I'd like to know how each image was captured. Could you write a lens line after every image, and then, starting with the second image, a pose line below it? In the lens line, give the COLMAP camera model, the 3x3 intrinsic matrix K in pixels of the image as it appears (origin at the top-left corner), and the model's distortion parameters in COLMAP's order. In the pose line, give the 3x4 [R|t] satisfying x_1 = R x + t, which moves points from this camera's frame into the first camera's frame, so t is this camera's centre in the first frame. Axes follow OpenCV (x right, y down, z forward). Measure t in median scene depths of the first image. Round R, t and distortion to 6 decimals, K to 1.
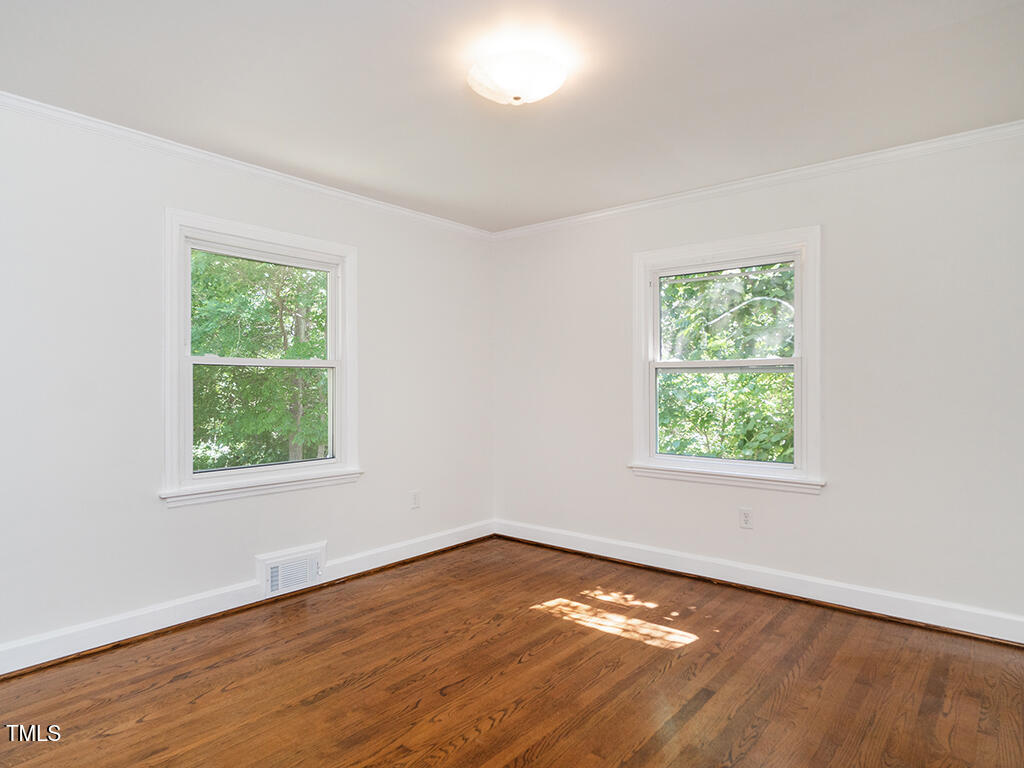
lens RADIAL K [[583.2, 0, 512.0], [0, 583.2, 384.0], [0, 0, 1]] dist [-0.026797, 0.002033]
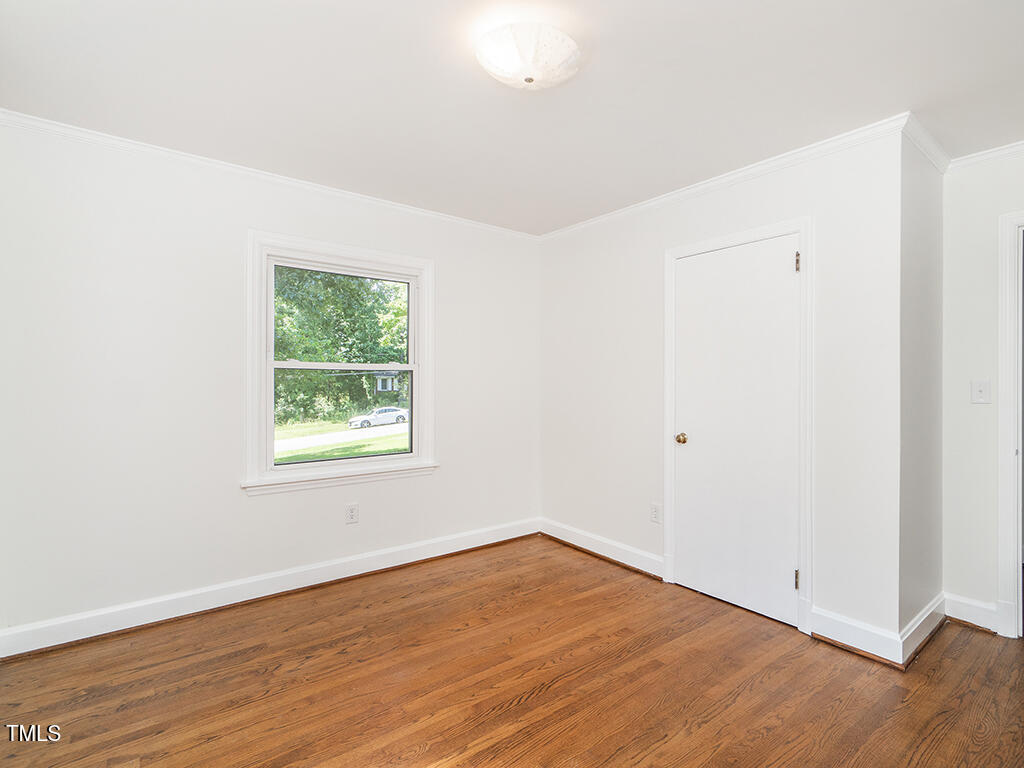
lens RADIAL K [[507.5, 0, 513.3], [0, 507.5, 398.3], [0, 0, 1]] dist [-0.001725, -0.000362]
pose [[0.978587, 0.004493, -0.205787, 0.112081], [0.000764, 0.999676, 0.025462, -0.000306], [0.205834, -0.025074, 0.978266, 0.131532]]
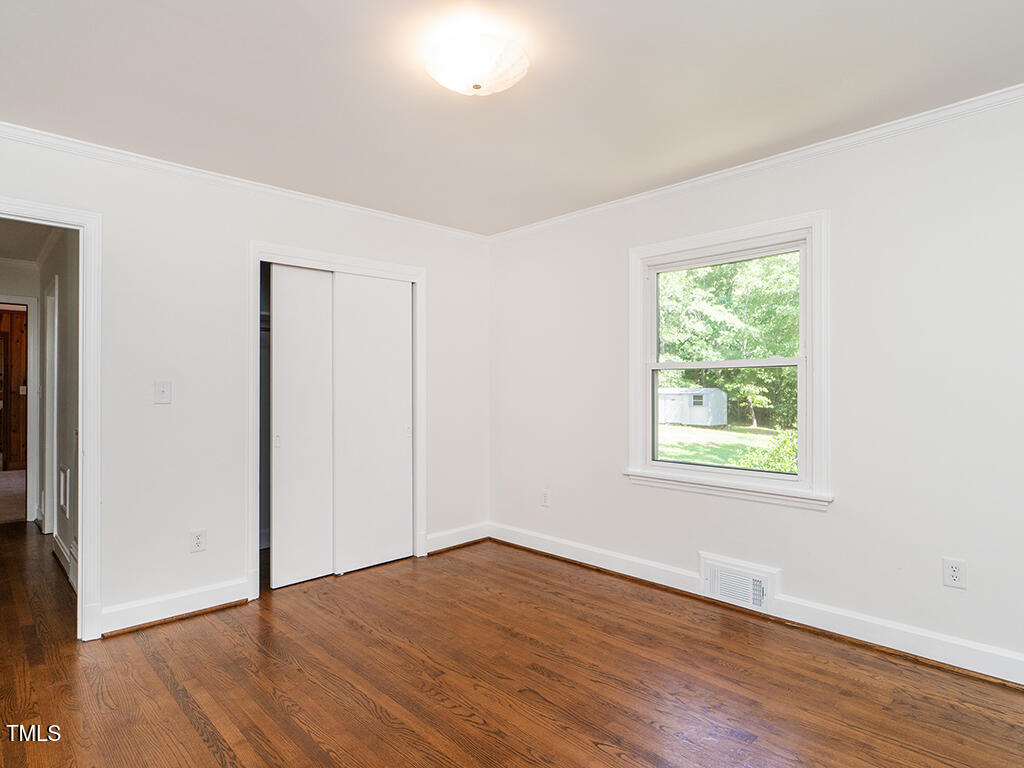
lens RADIAL K [[587.9, 0, 507.7], [0, 587.9, 381.3], [0, 0, 1]] dist [-0.001806, -0.001043]
pose [[-0.110104, -0.006697, -0.993897, 0.769279], [0.002875, 0.999971, -0.007056, -0.002229], [0.993916, -0.003634, -0.110082, 0.914931]]
